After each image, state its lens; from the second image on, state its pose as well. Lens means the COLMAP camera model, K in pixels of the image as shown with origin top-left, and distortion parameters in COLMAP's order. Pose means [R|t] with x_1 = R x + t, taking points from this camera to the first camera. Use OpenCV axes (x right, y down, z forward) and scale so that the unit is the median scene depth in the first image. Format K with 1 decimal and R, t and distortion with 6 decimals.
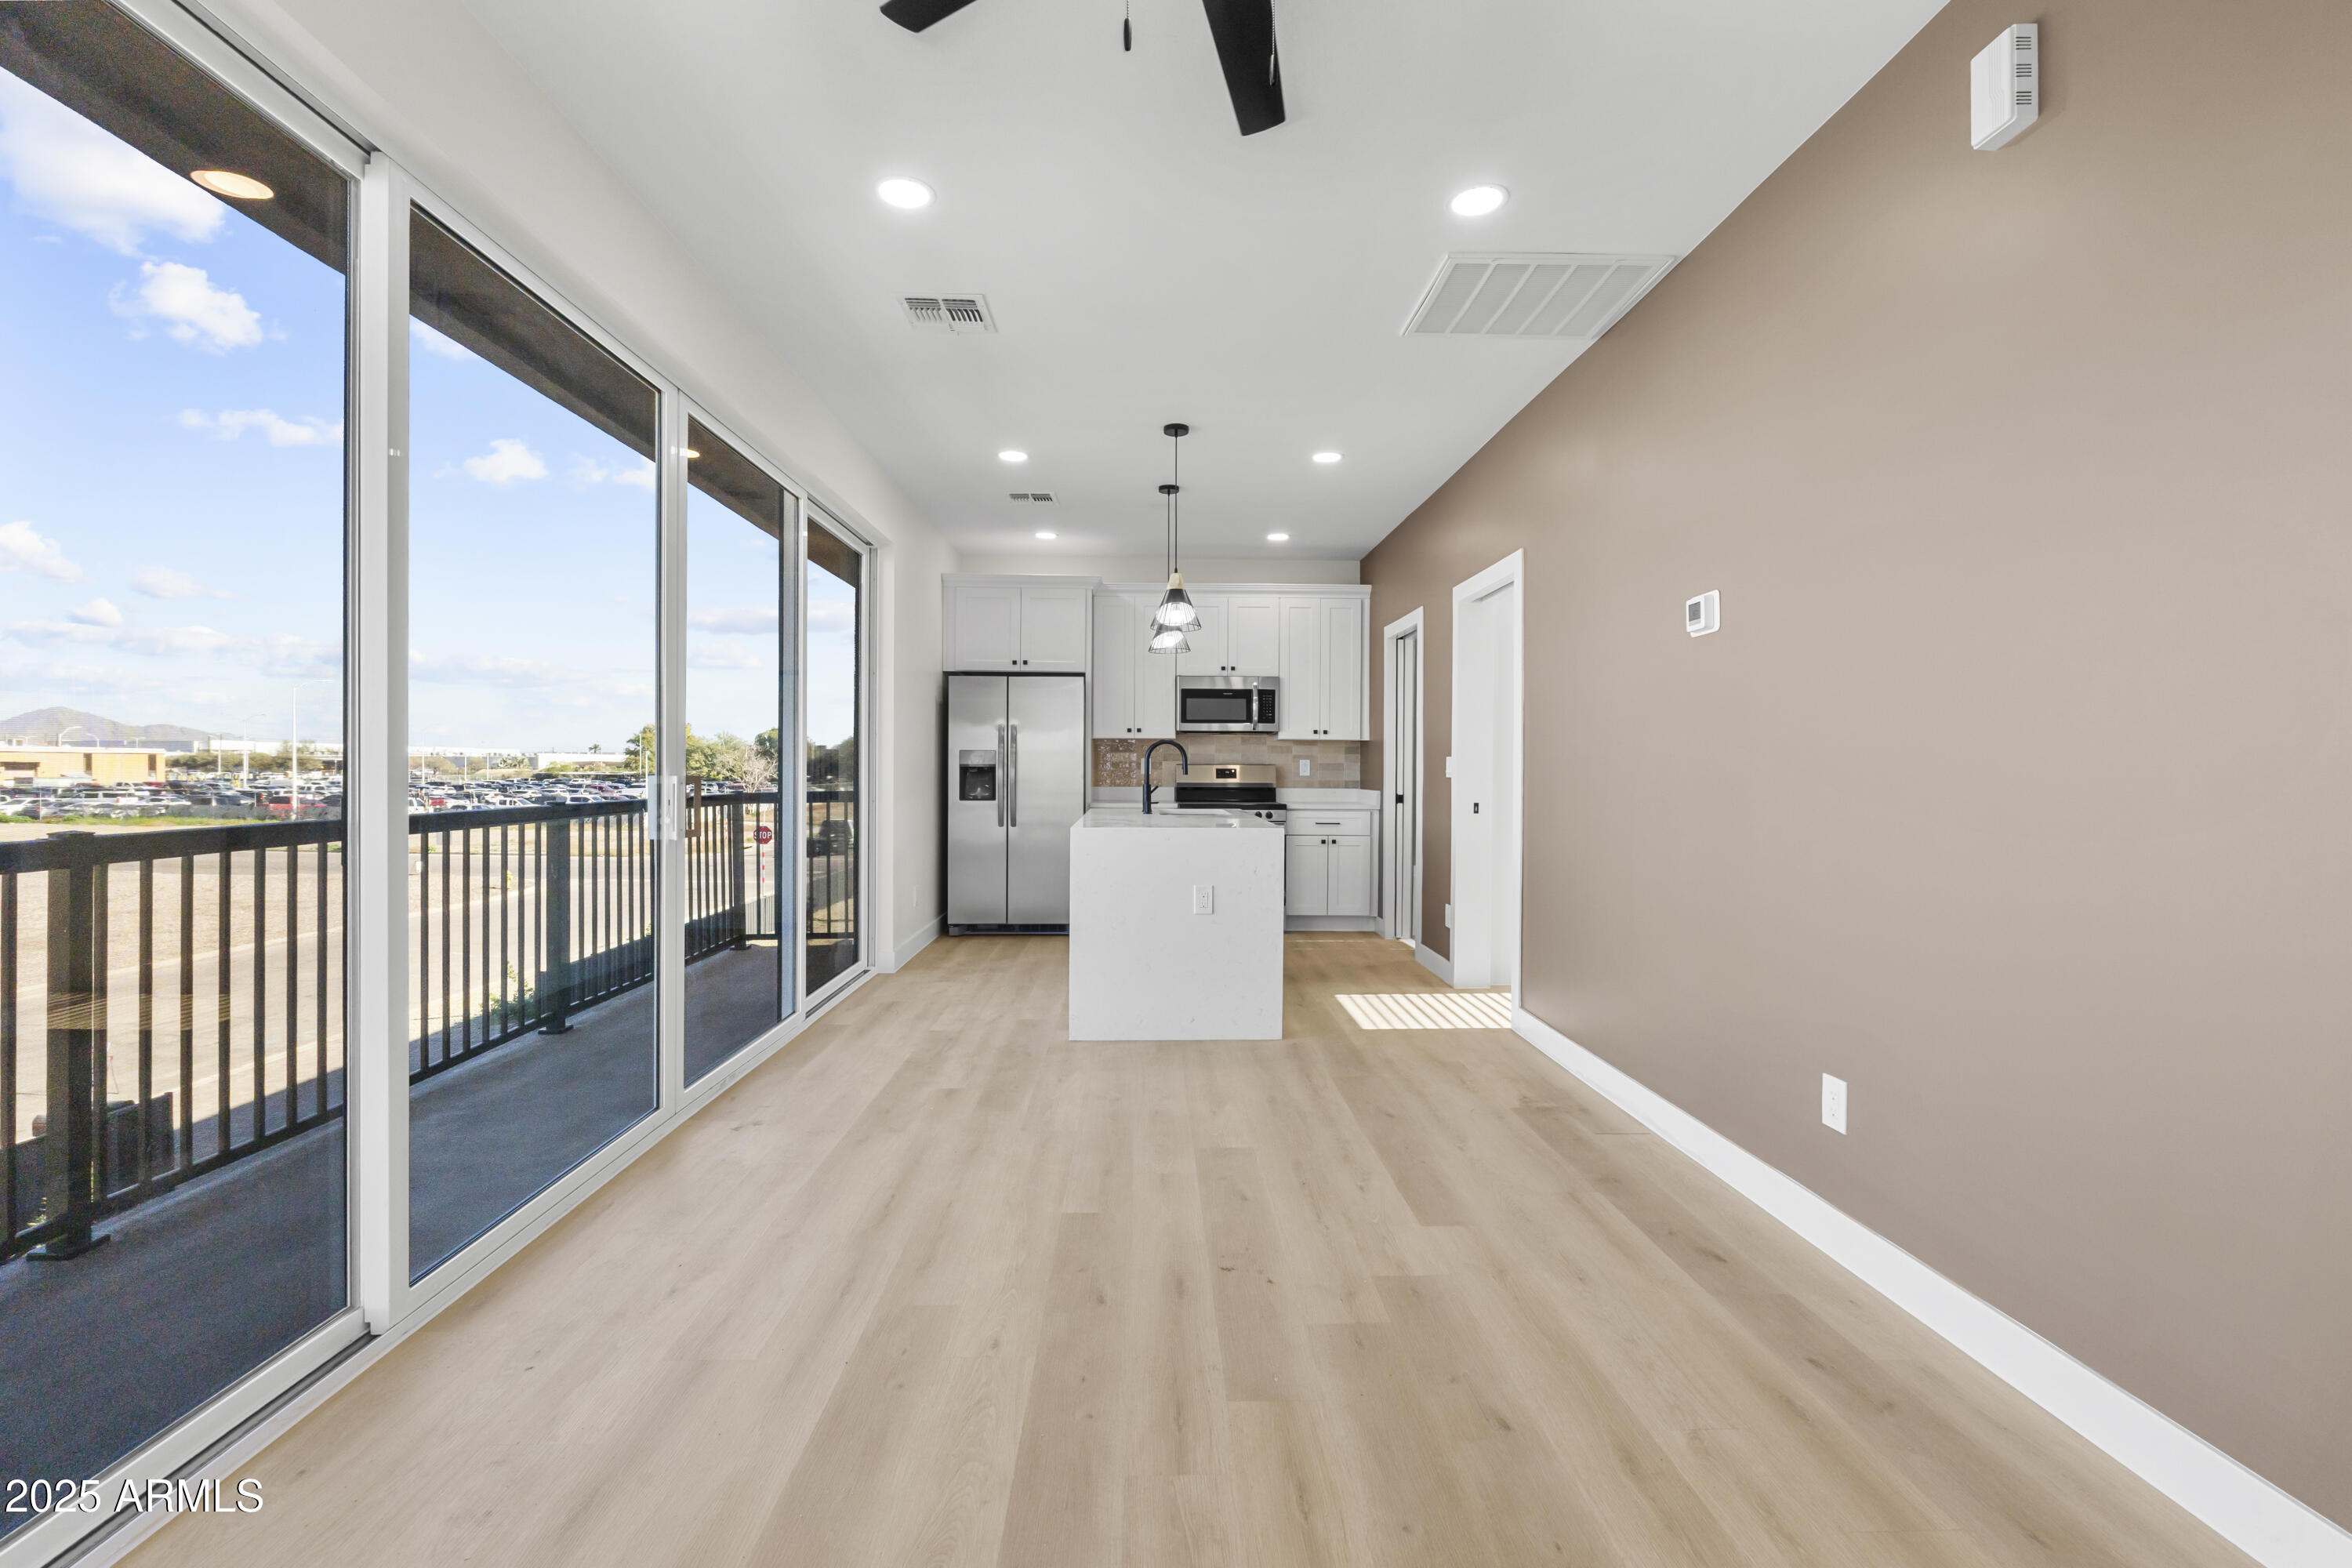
lens RADIAL K [[992.7, 0, 1179.9], [0, 992.7, 779.6], [0, 0, 1]] dist [-0.006876, 0.000544]
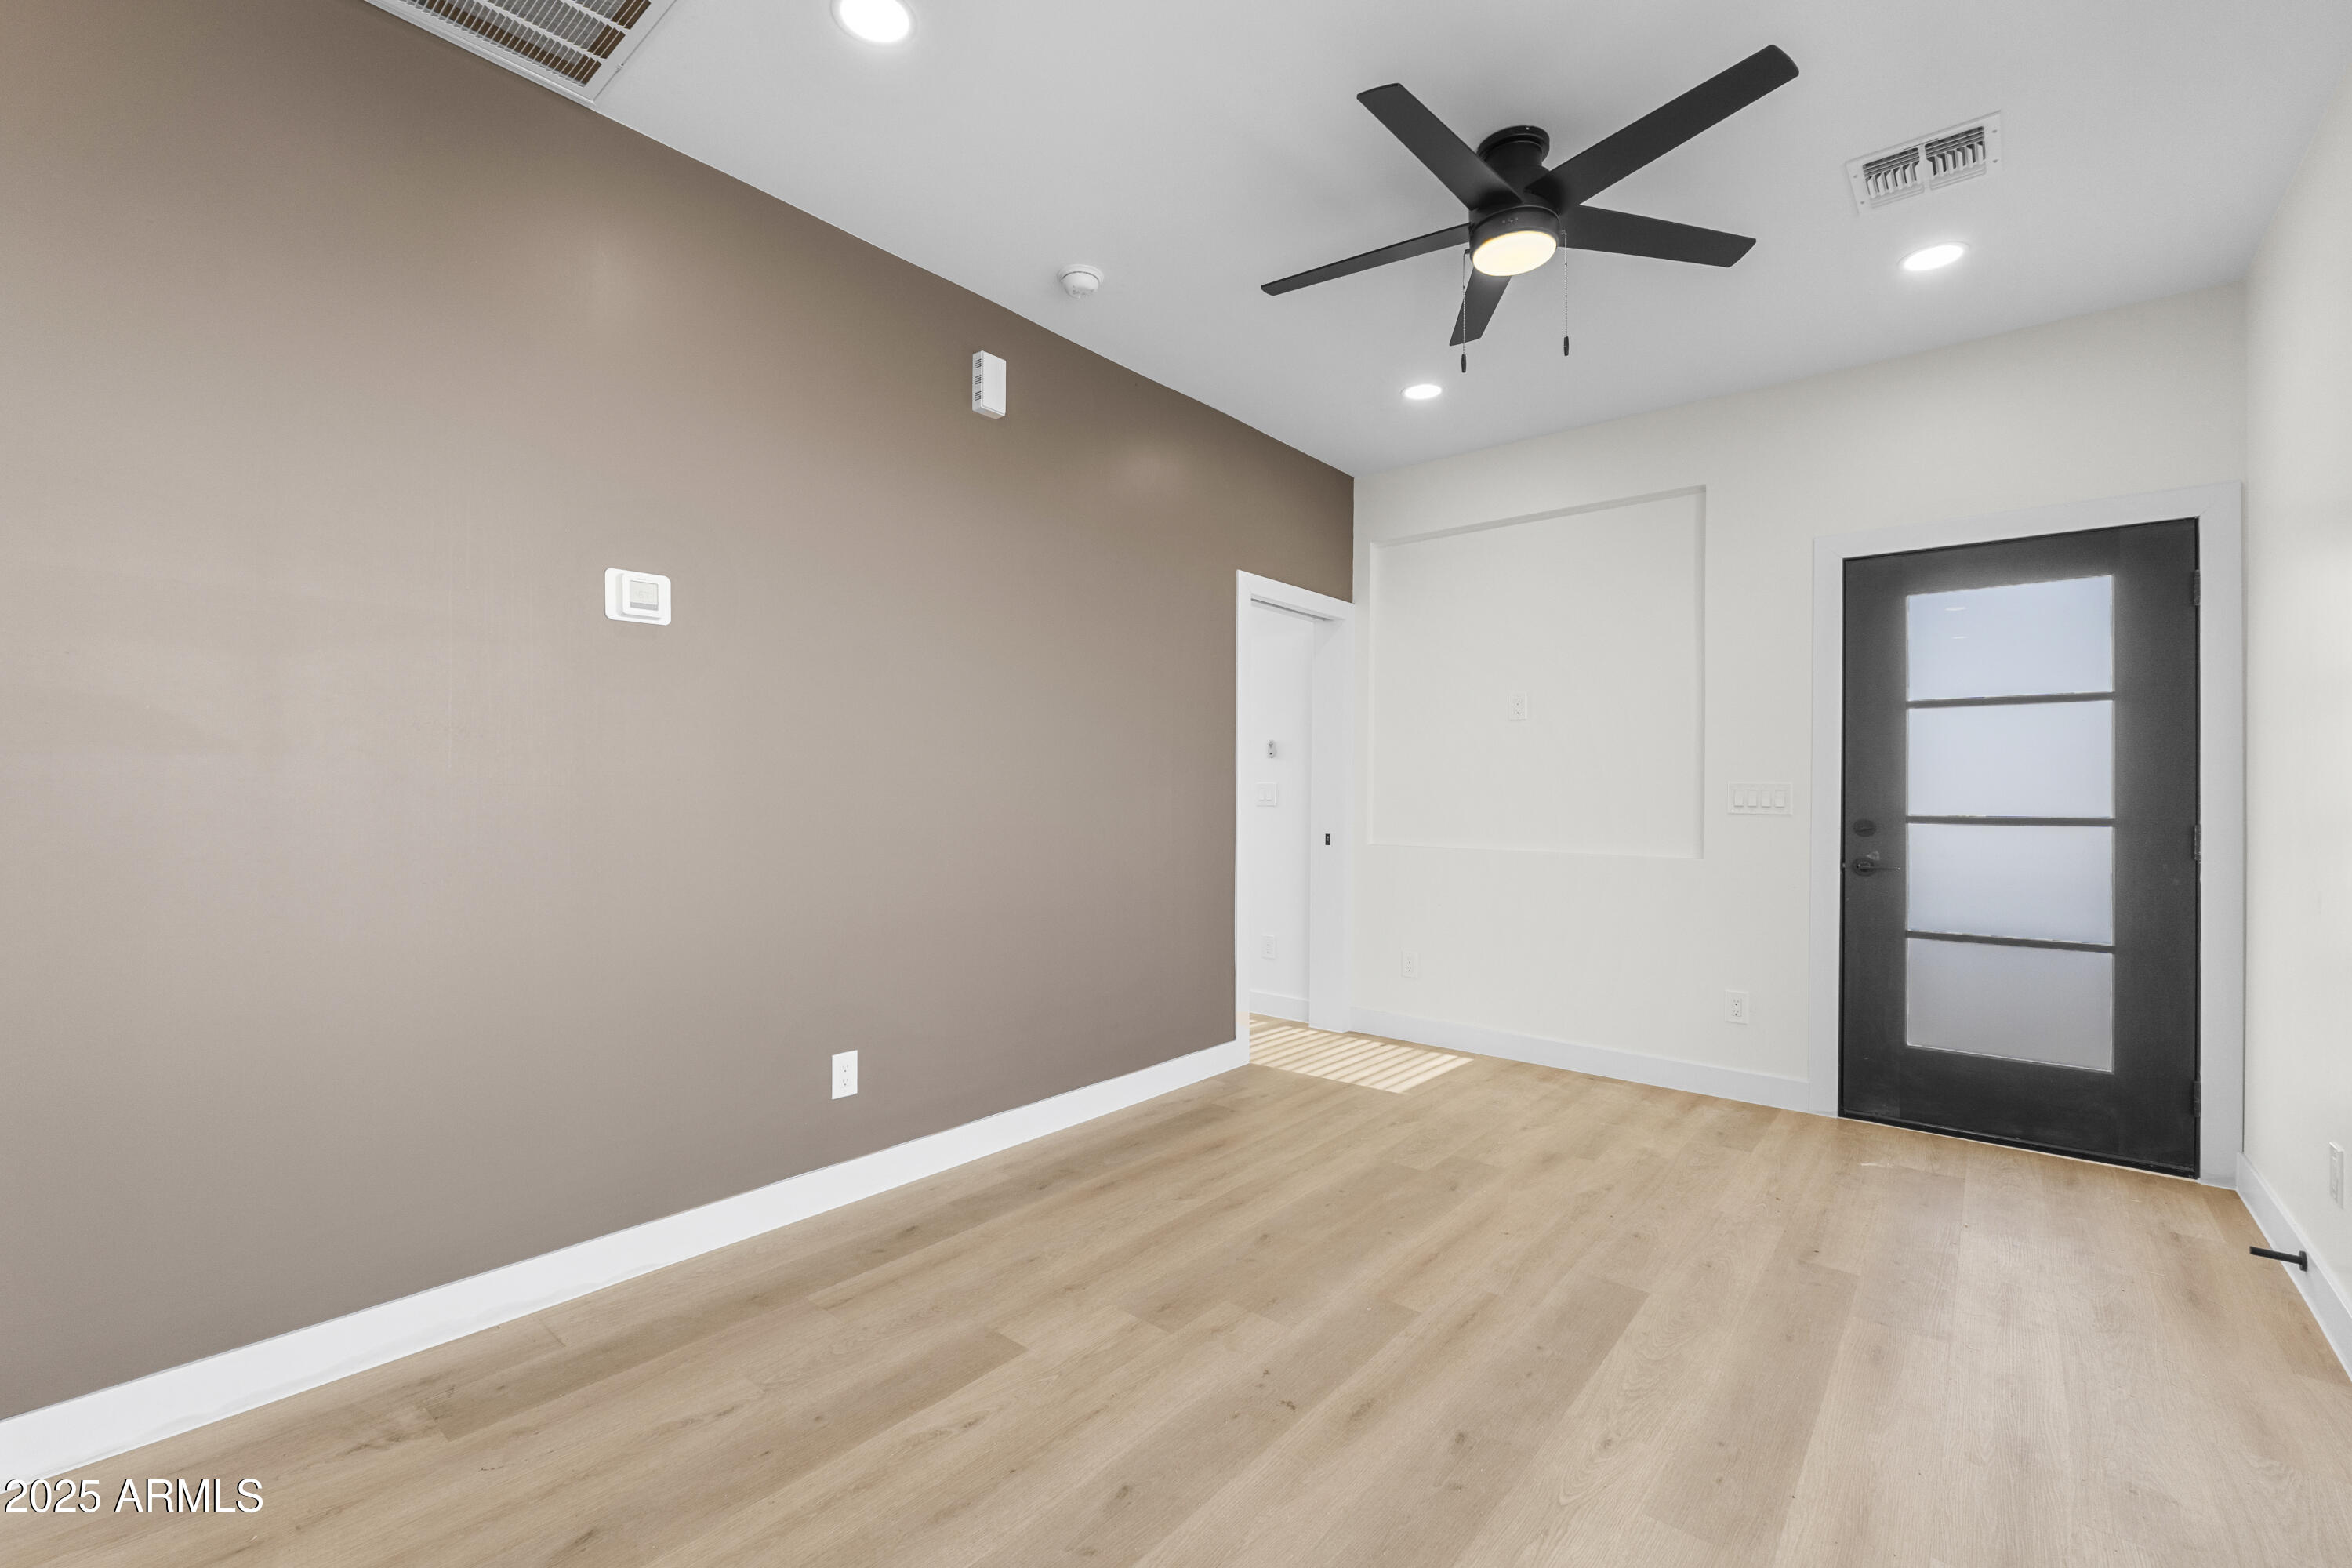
lens RADIAL K [[992.7, 0, 1158.4], [0, 992.7, 788.3], [0, 0, 1]] dist [-0.006876, 0.000544]
pose [[-0.735765, -0.006299, 0.677207, -0.339731], [-0.004239, 0.999980, 0.004696, -0.016403], [-0.677223, 0.000584, -0.735777, 1.340369]]
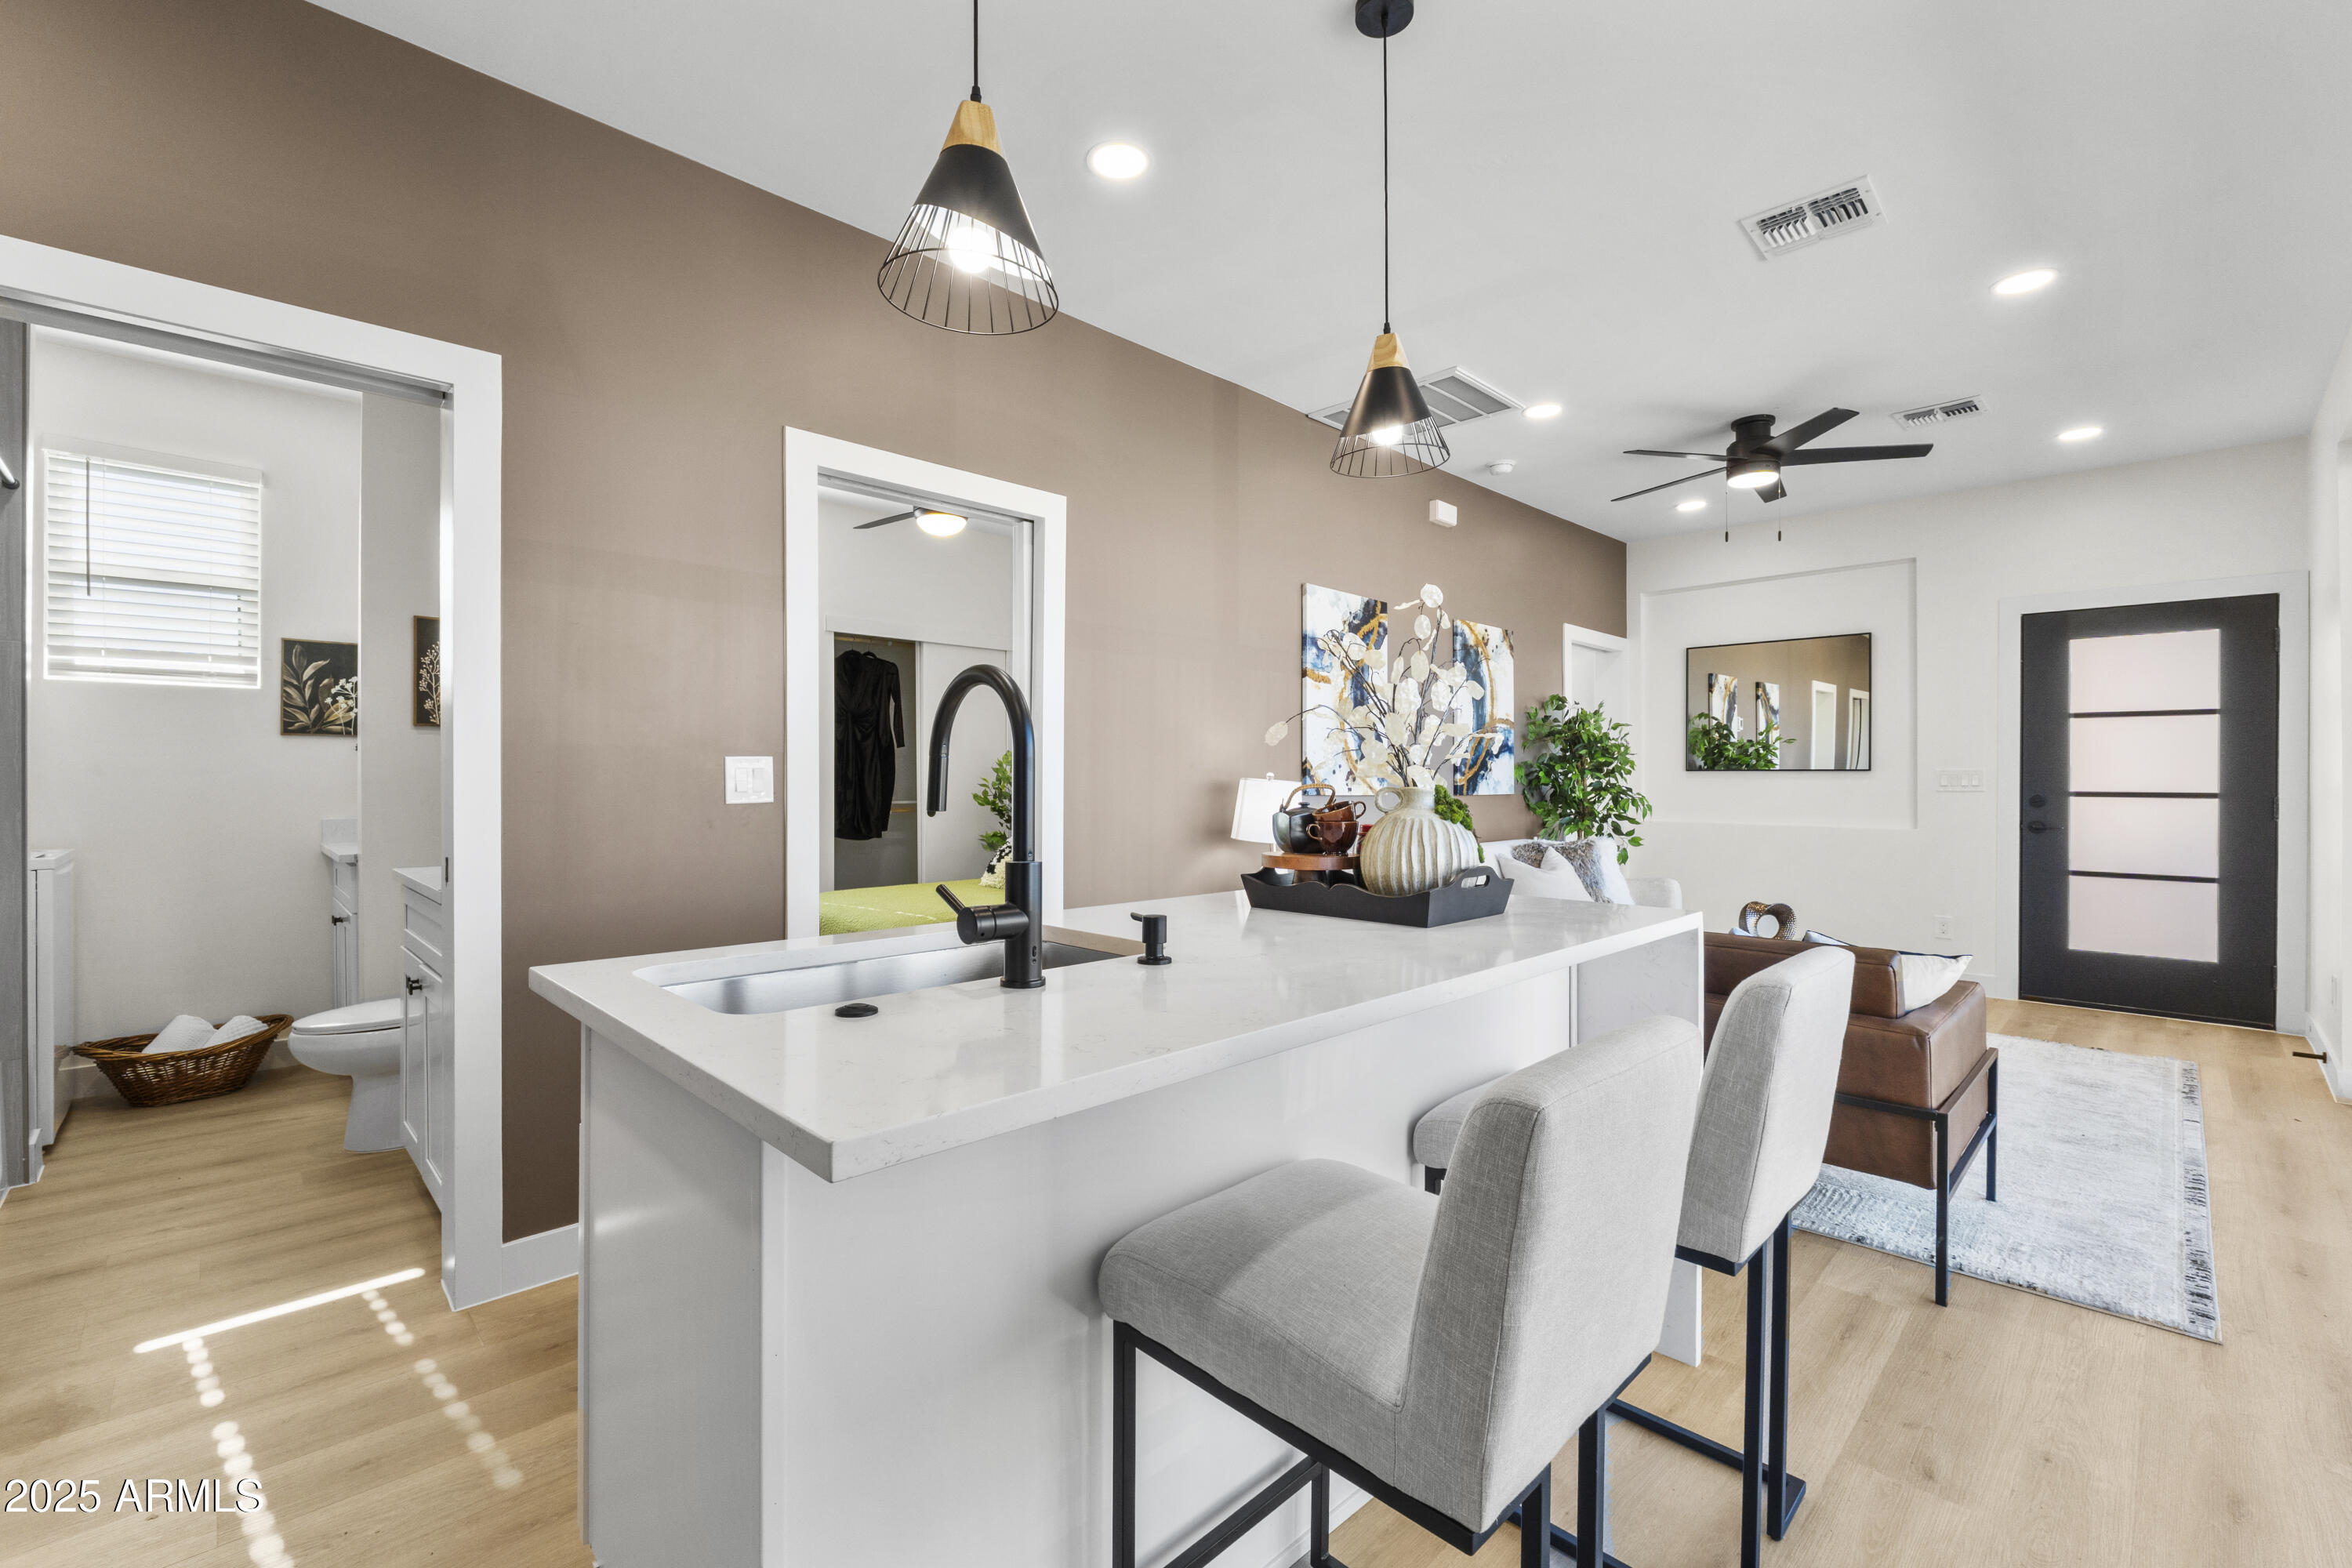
lens RADIAL K [[992.7, 0, 1167.1], [0, 992.7, 779.0], [0, 0, 1]] dist [-0.006876, 0.000544]
pose [[-0.668625, -0.004695, 0.743585, -0.427833], [0.004584, 0.999935, 0.010435, -0.030359], [-0.743586, 0.010386, -0.668560, 2.206349]]
